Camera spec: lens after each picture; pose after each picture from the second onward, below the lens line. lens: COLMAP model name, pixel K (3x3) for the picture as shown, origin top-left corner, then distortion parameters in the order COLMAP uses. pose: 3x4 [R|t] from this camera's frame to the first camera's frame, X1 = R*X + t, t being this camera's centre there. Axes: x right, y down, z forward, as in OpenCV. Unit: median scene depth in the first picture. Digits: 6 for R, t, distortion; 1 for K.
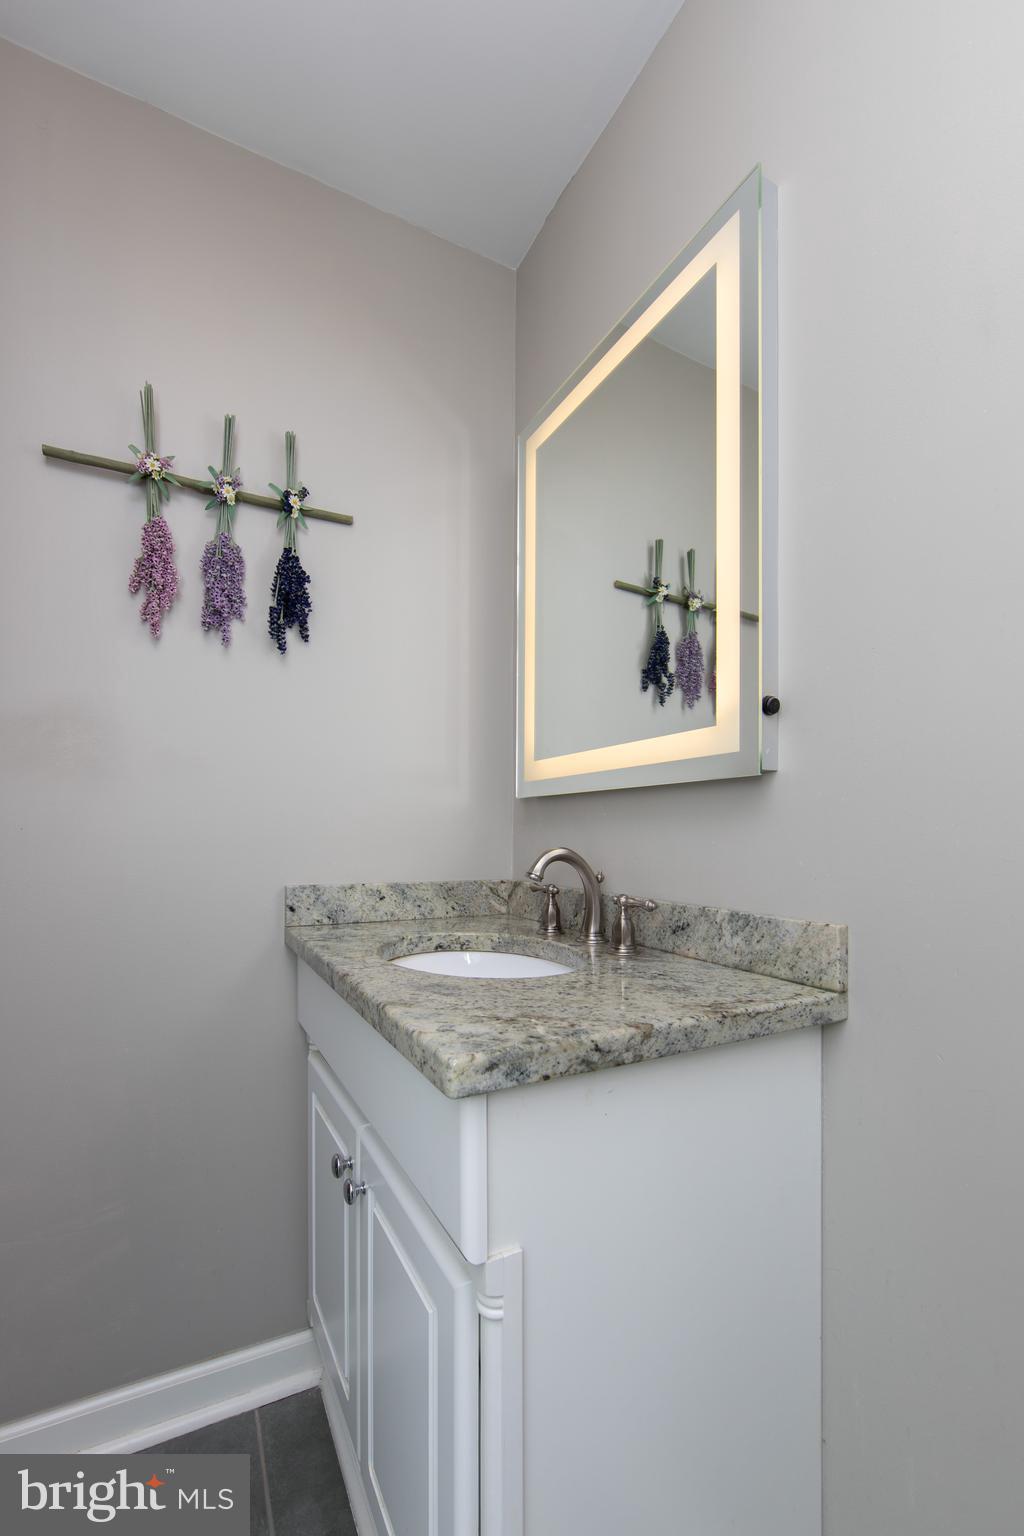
lens RADIAL K [[601.2, 0, 464.9], [0, 601.2, 836.6], [0, 0, 1]] dist [-0.002131, 0.000007]
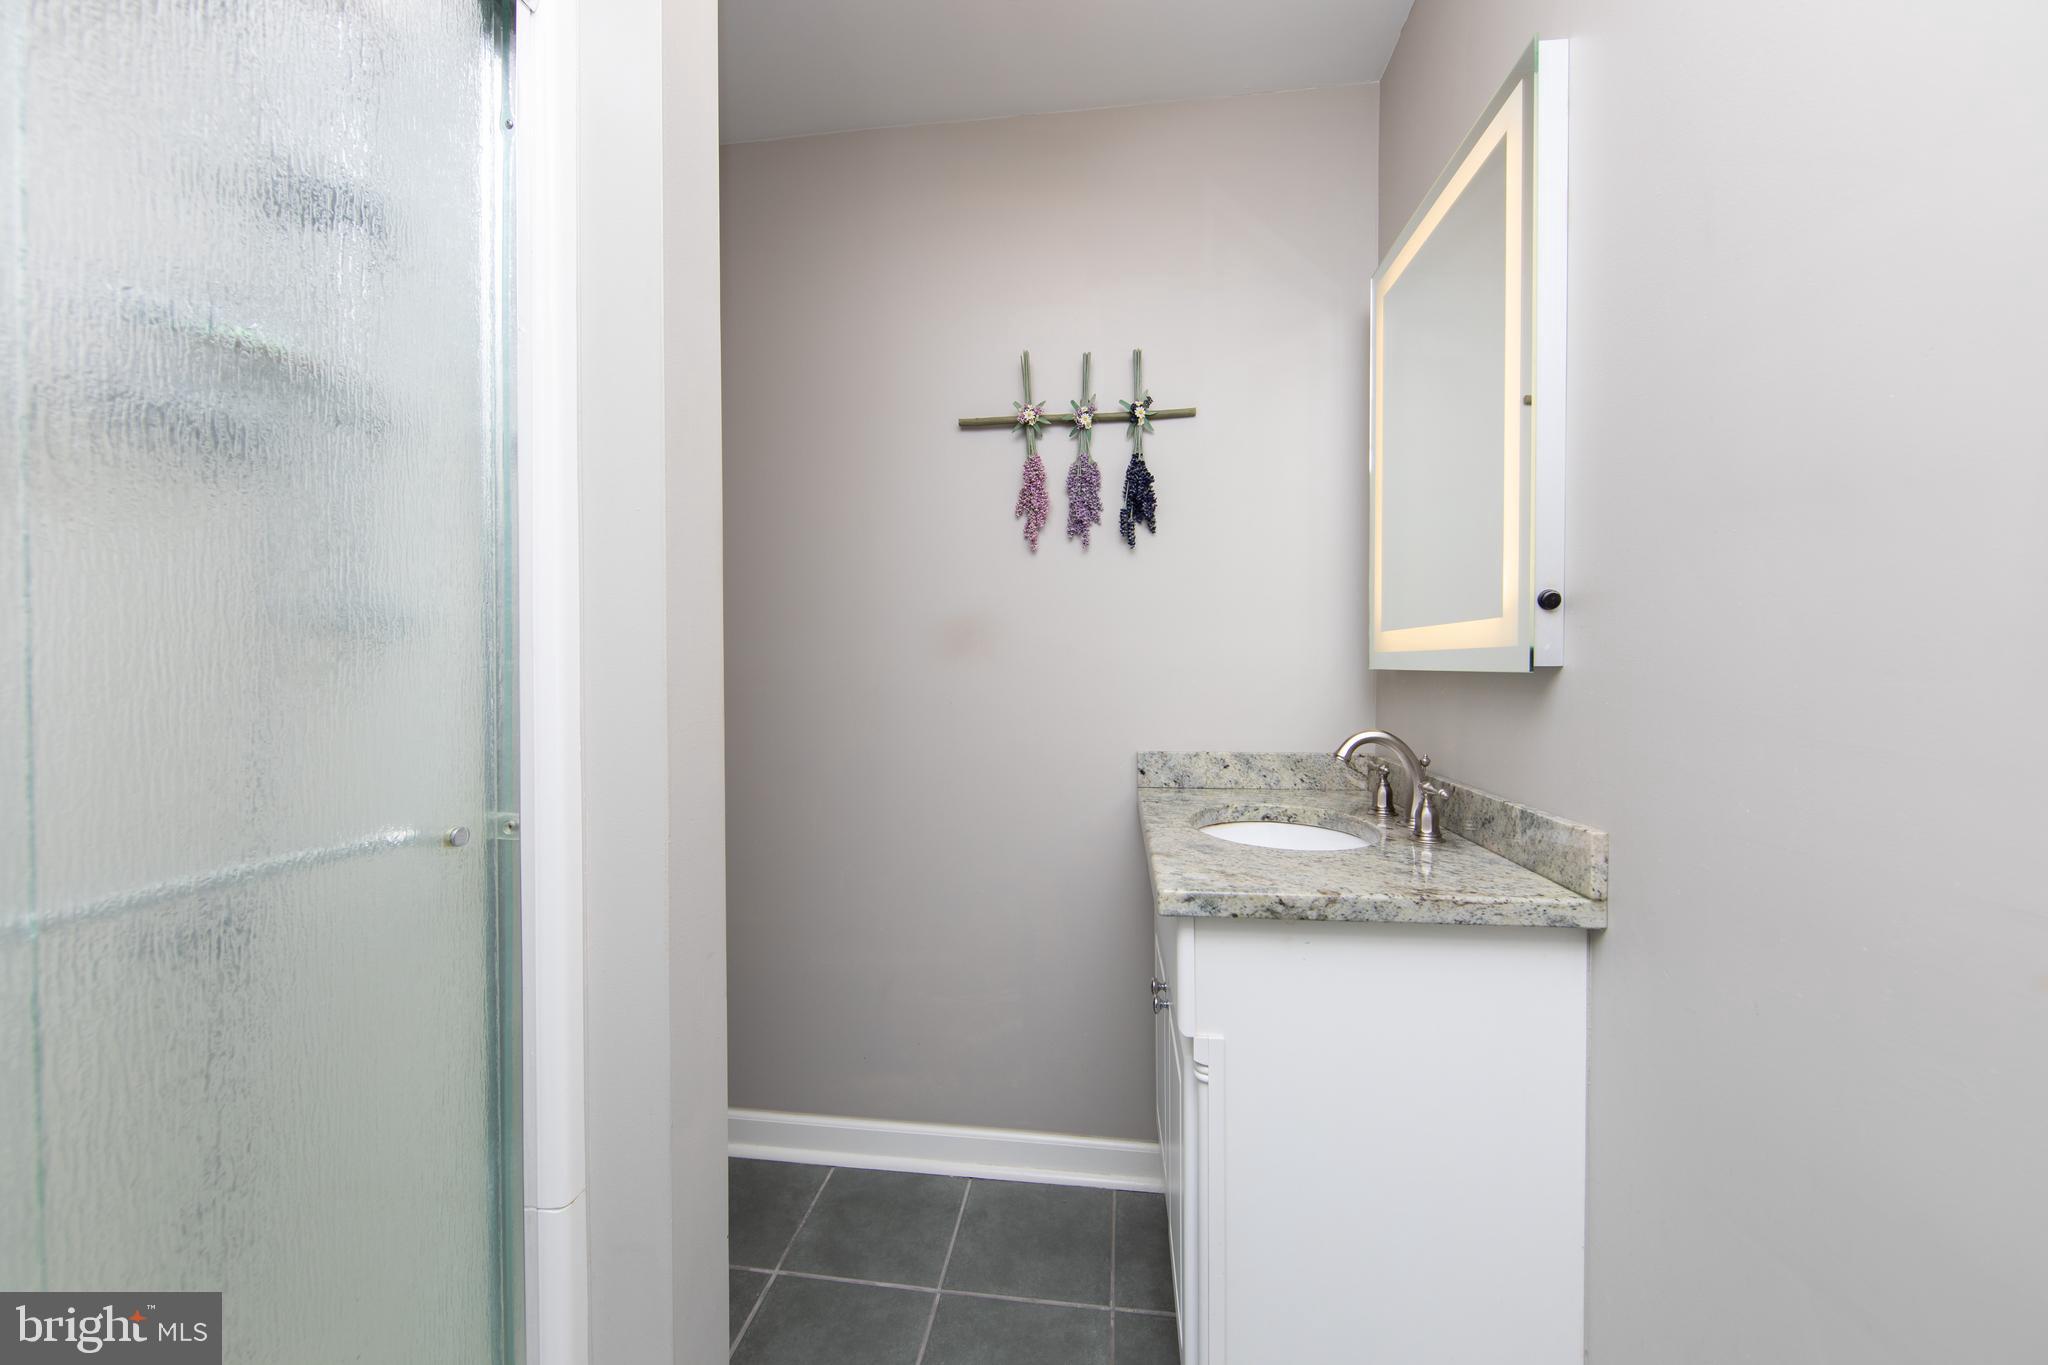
lens RADIAL K [[801.6, 0, 1033.4], [0, 801.6, 678.8], [0, 0, 1]] dist [-0.002131, 0.000007]
pose [[0.839912, 0.002529, -0.542717, 0.391189], [0.011425, 0.999685, 0.022340, -0.099119], [0.542602, -0.024965, 0.839619, -0.410827]]
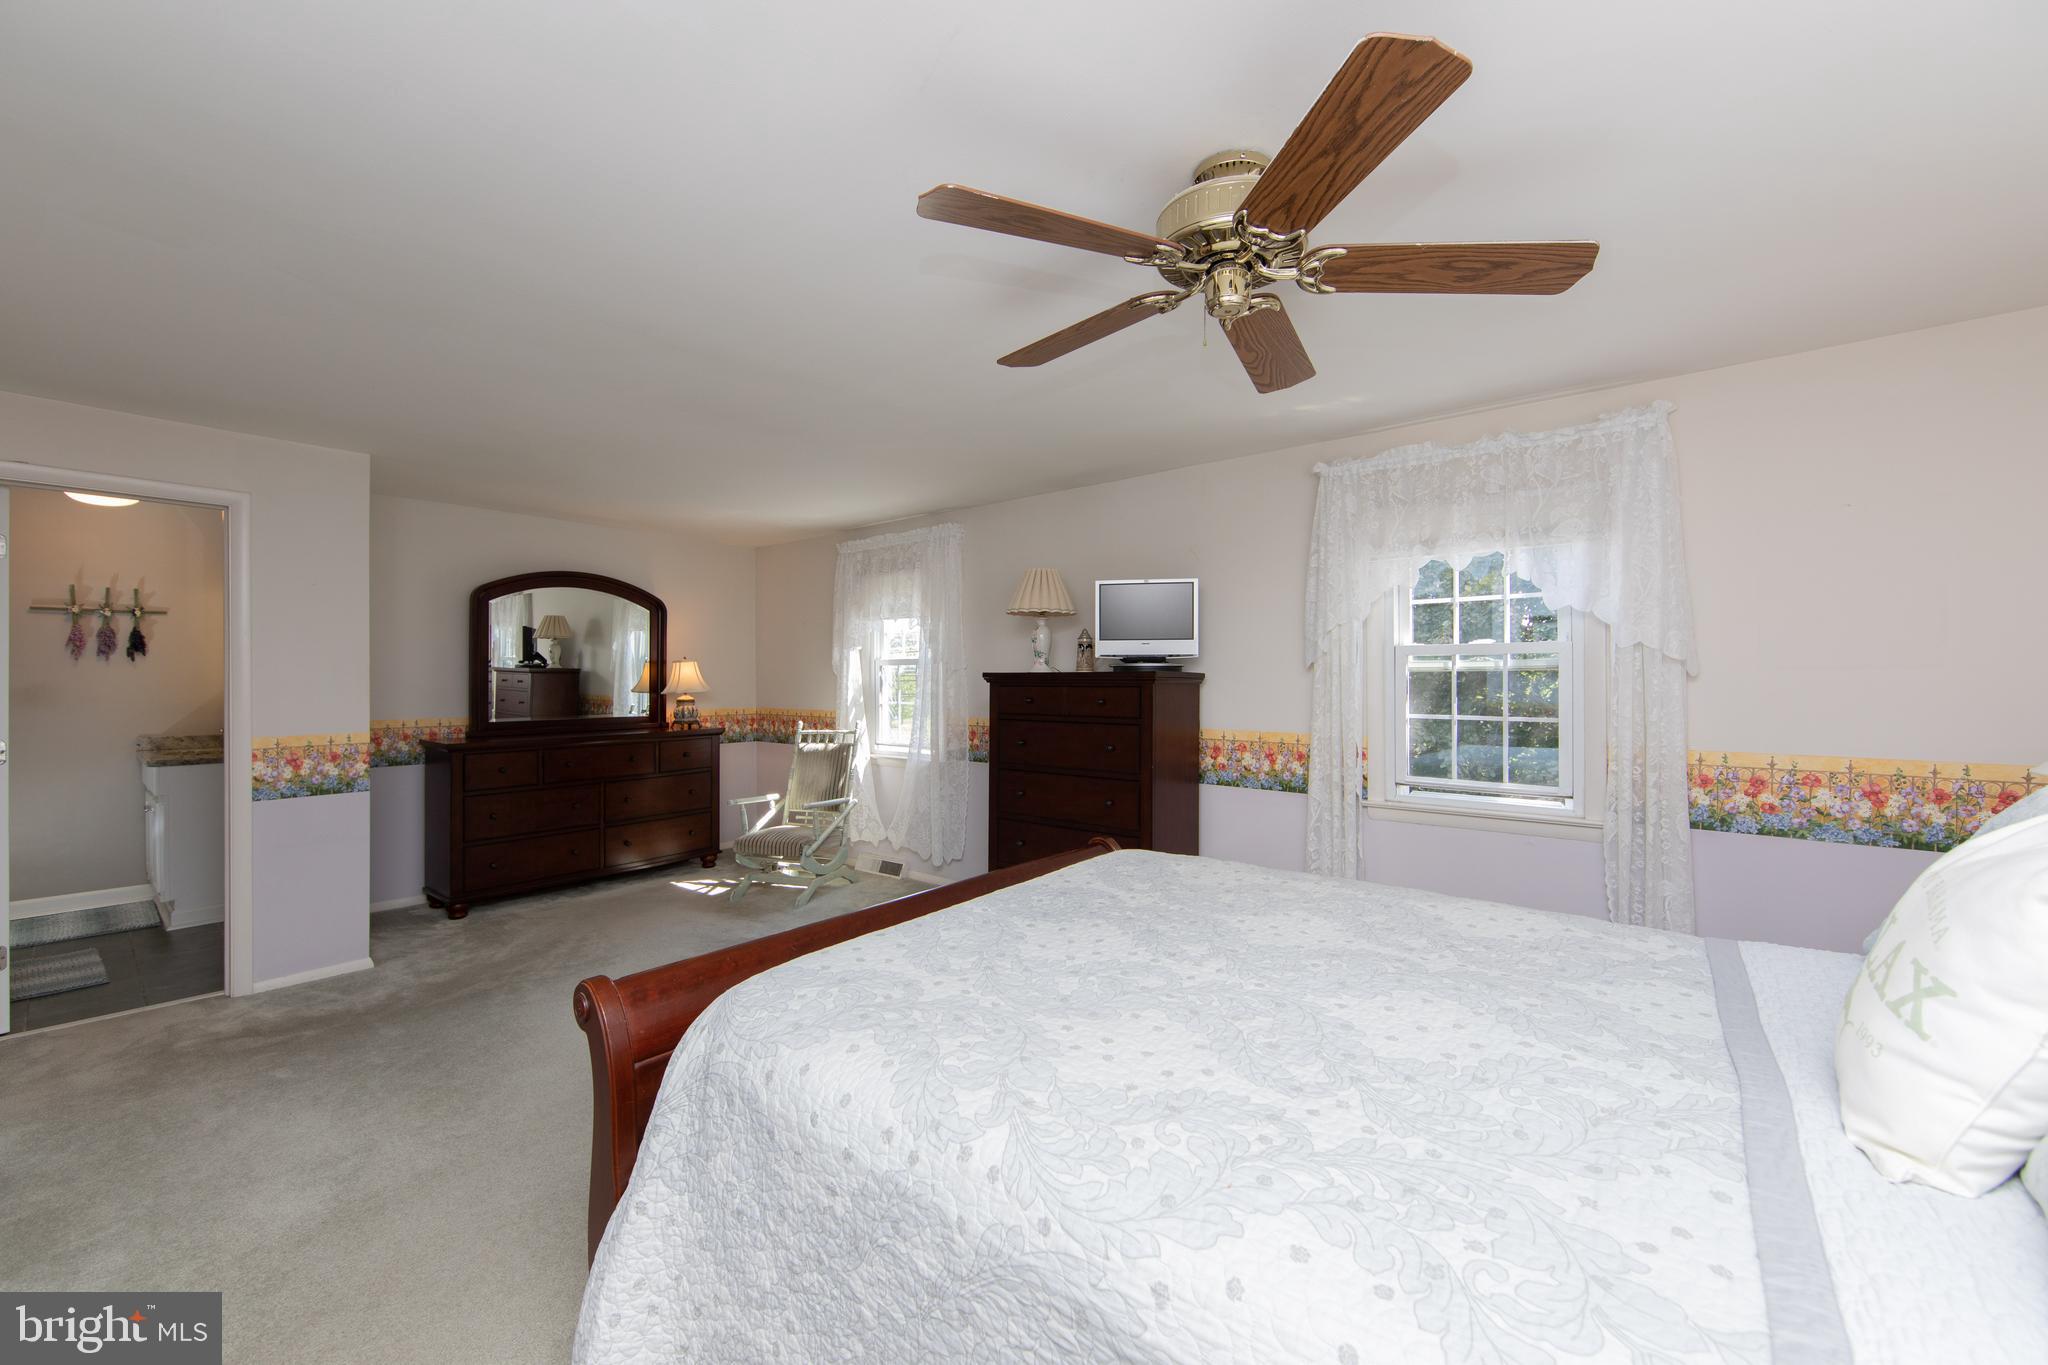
lens RADIAL K [[801.6, 0, 1016.4], [0, 801.6, 682.1], [0, 0, 1]] dist [-0.002131, 0.000007]
pose [[0.908580, 0.002039, 0.417705, 2.237429], [-0.004350, 0.999980, 0.004581, -0.255015], [-0.417687, -0.005979, 0.908571, -4.923762]]
